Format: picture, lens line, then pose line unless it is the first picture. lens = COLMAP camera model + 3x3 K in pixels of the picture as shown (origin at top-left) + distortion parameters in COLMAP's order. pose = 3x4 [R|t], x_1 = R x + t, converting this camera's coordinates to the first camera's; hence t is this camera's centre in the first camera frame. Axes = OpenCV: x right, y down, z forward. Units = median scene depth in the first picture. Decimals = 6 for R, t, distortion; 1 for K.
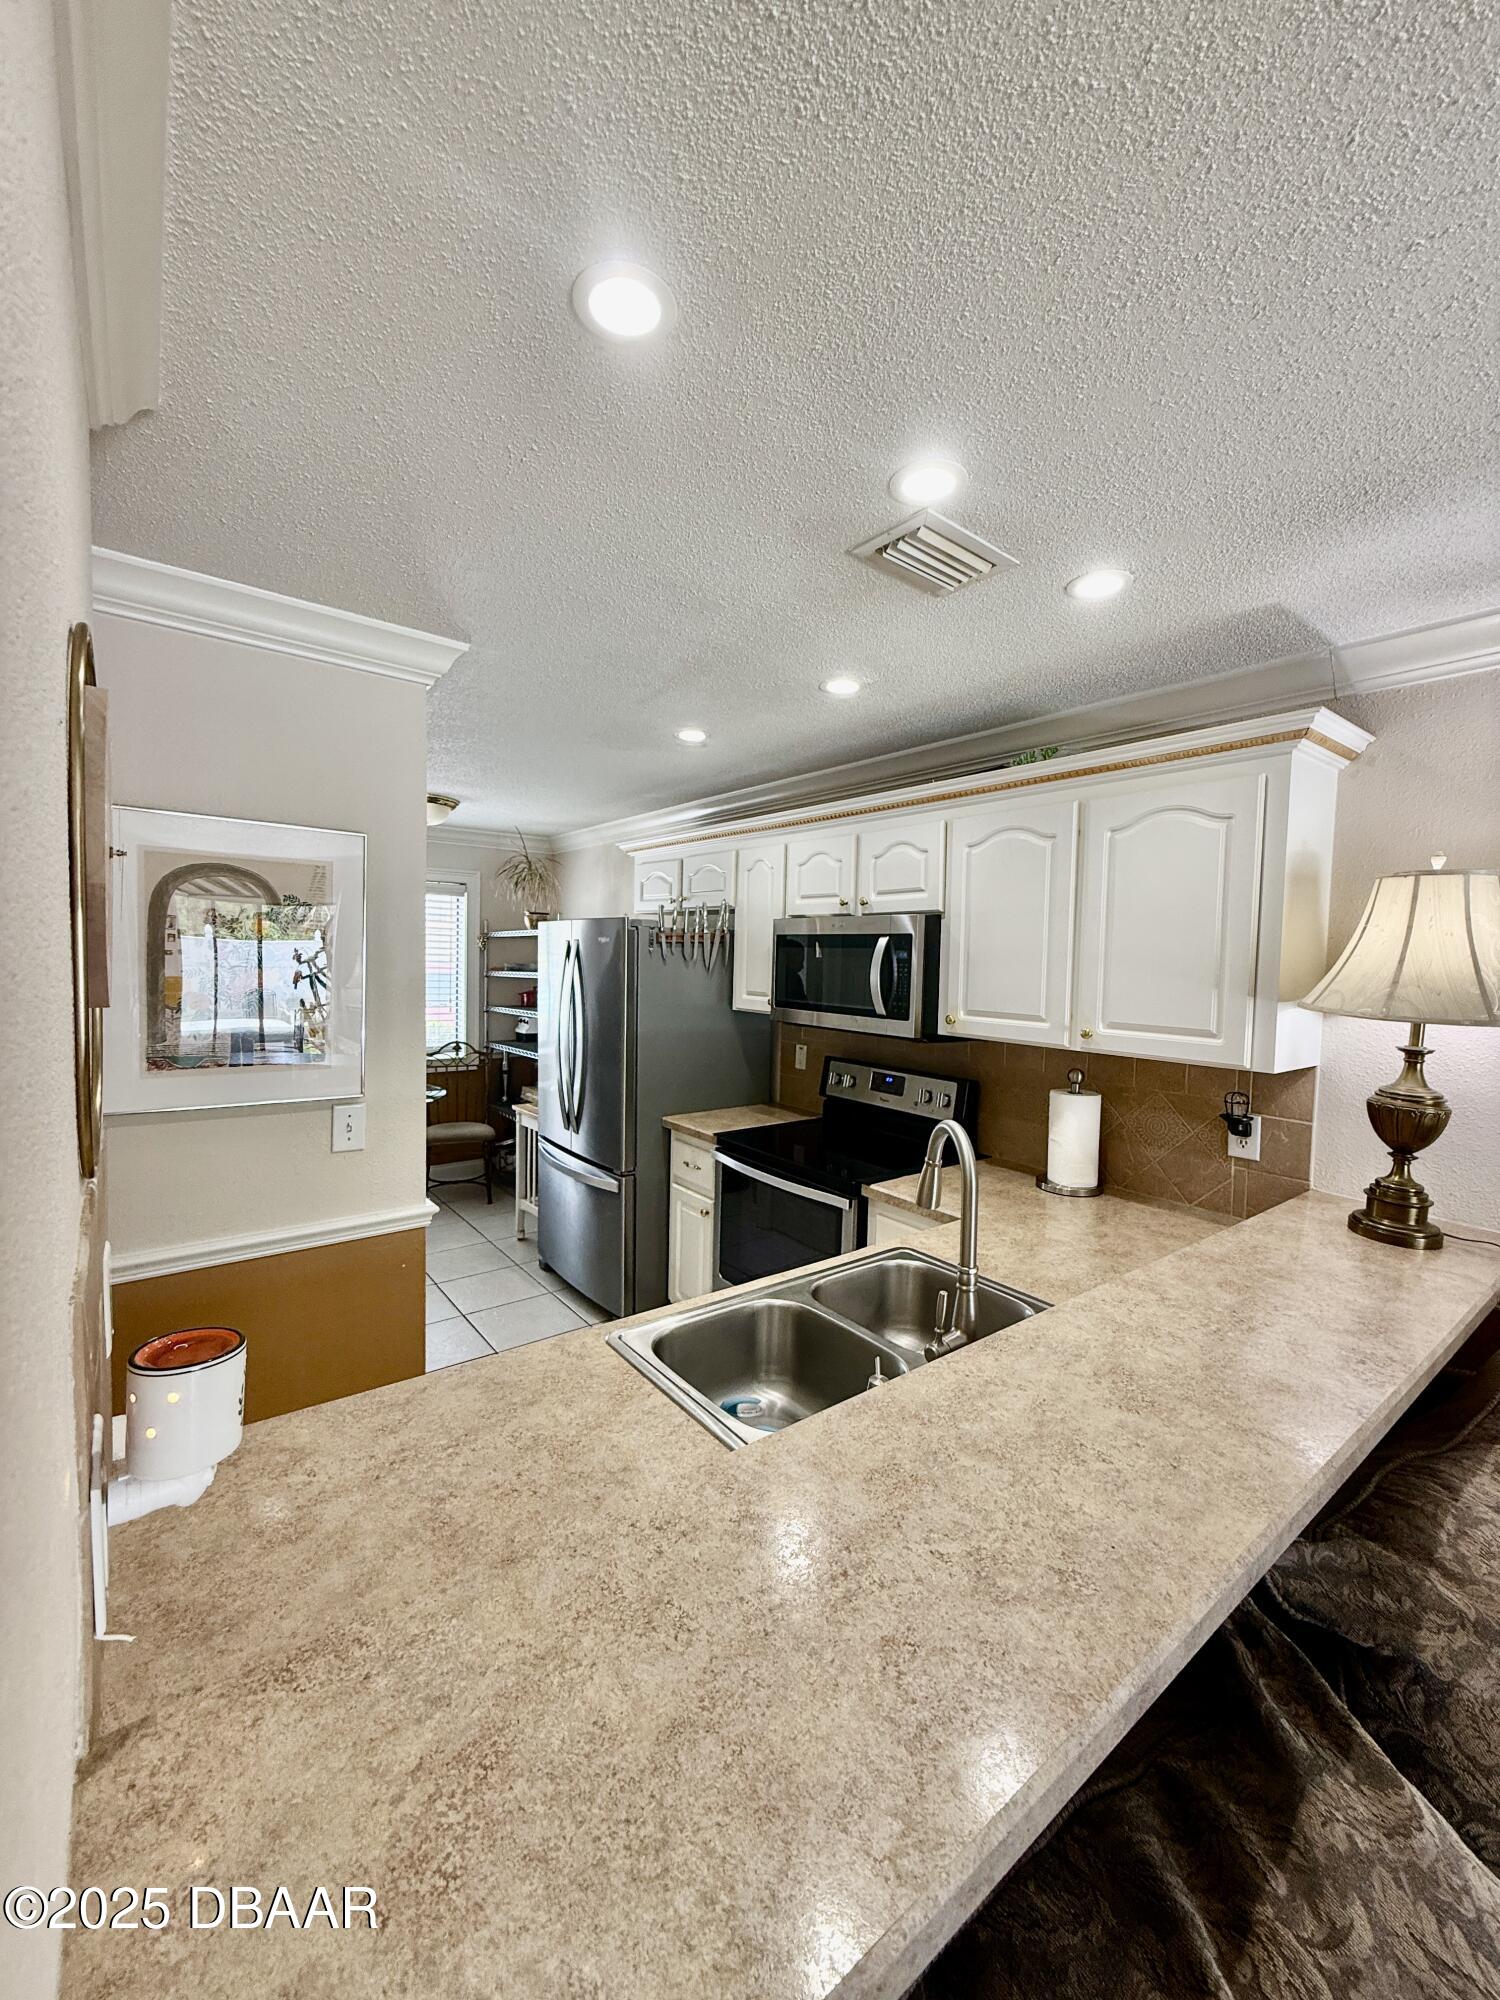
lens RADIAL K [[802.0, 0, 753.4], [0, 802.0, 996.8], [0, 0, 1]] dist [0.001698, 0.000254]
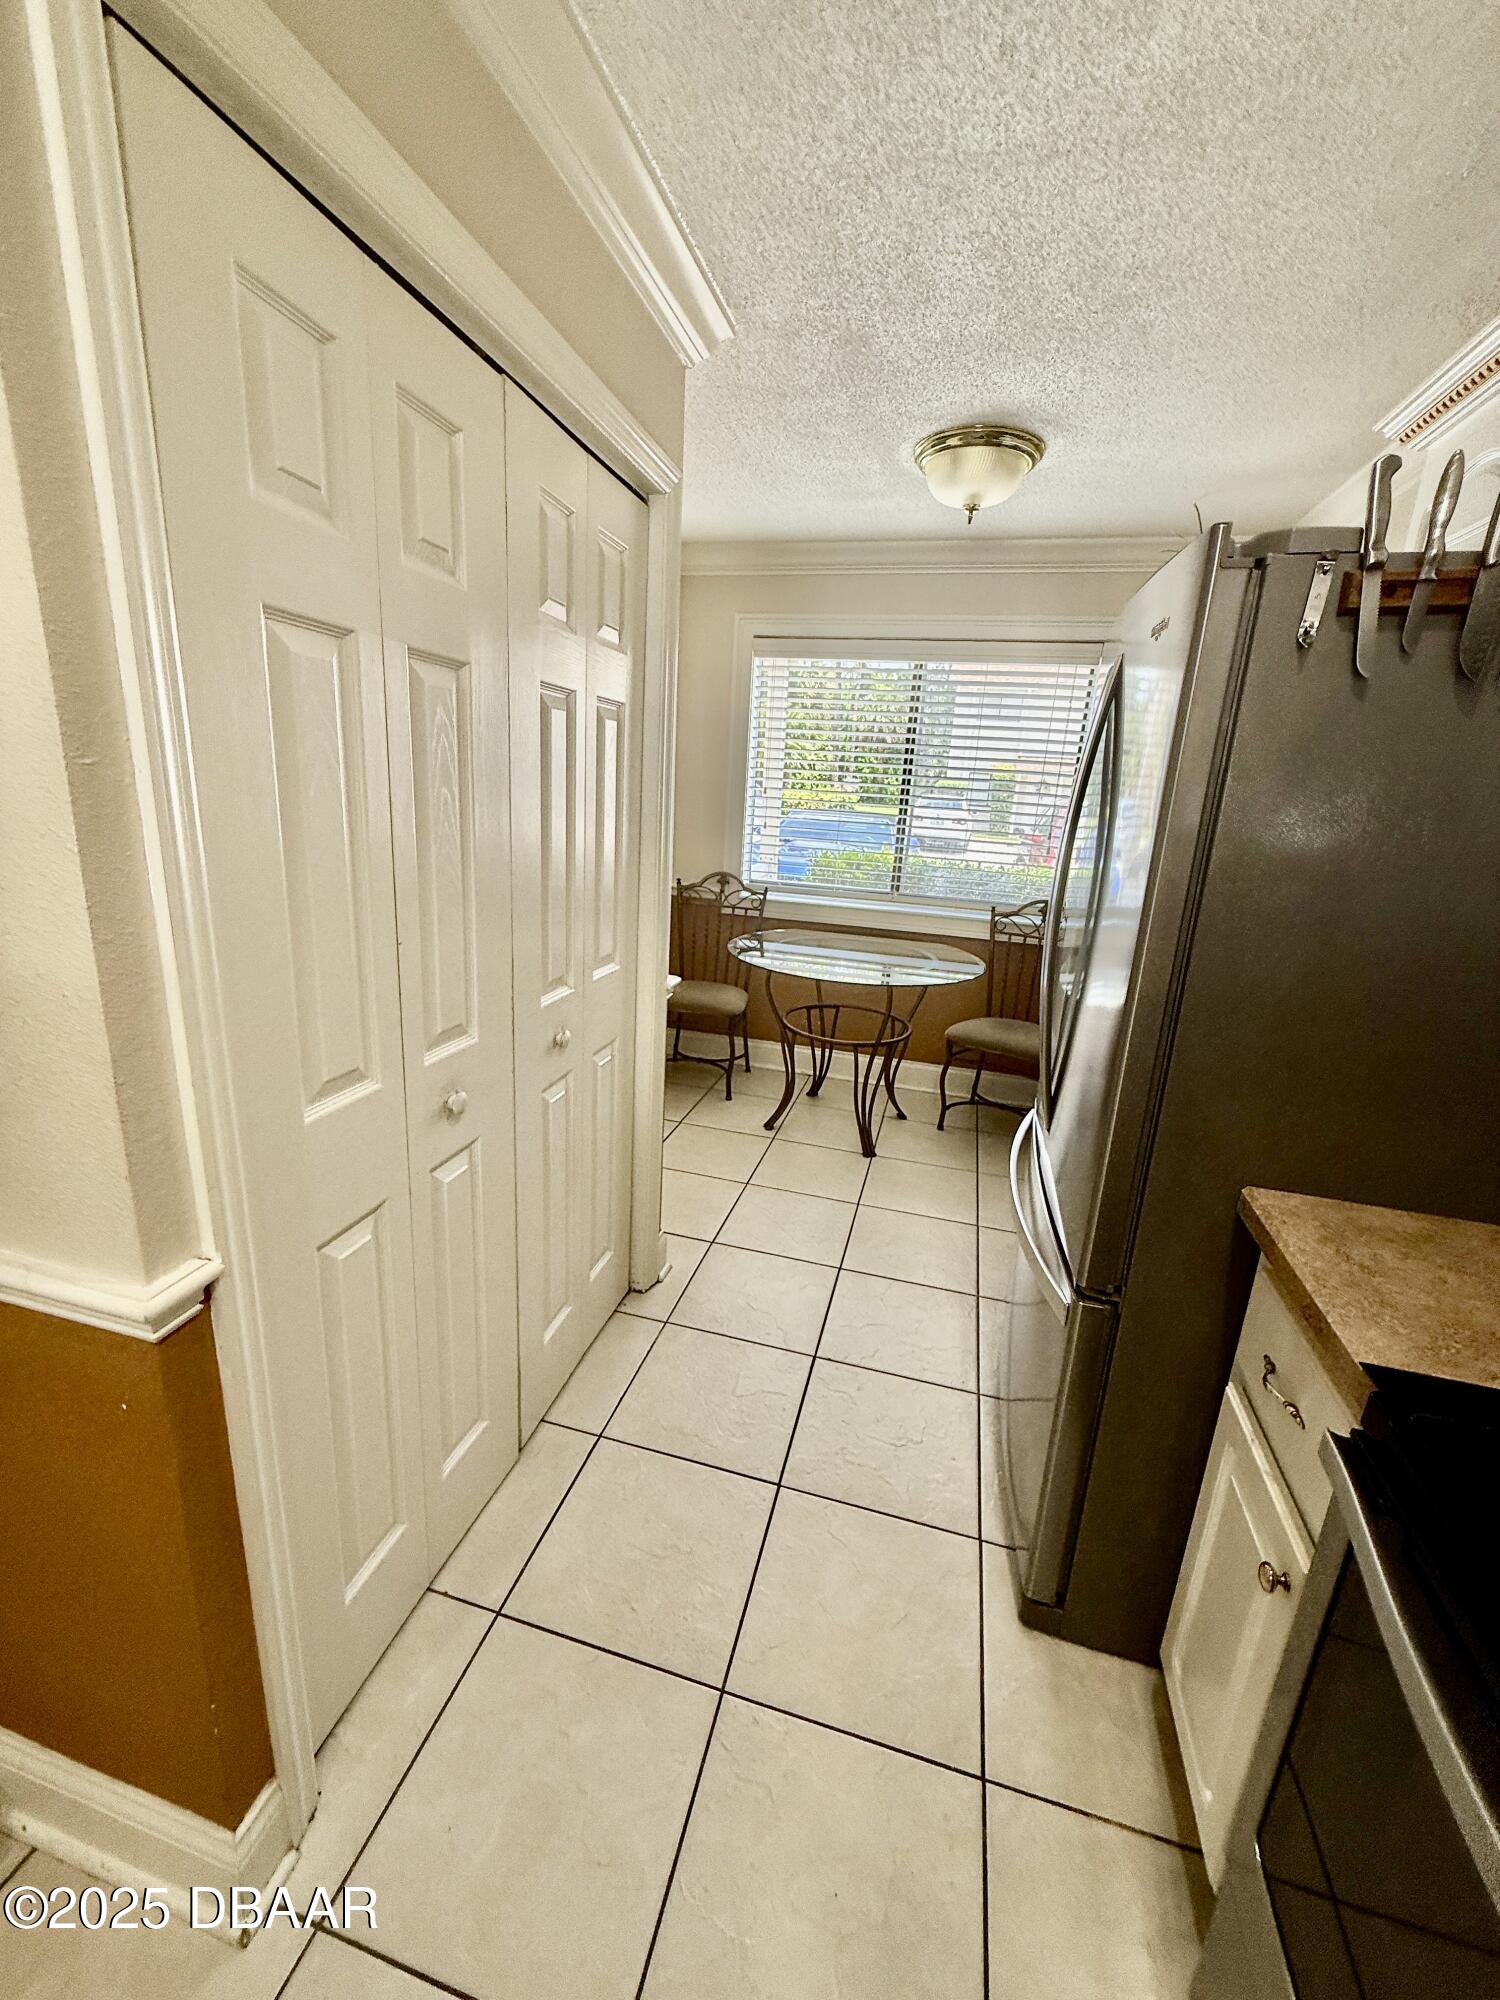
lens RADIAL K [[802.0, 0, 753.6], [0, 802.0, 994.5], [0, 0, 1]] dist [0.001698, 0.000254]
pose [[0.606094, 0.220260, -0.764288, -0.001076], [-0.086012, 0.973408, 0.212318, 0.019038], [0.790729, -0.062947, 0.608921, 0.654406]]
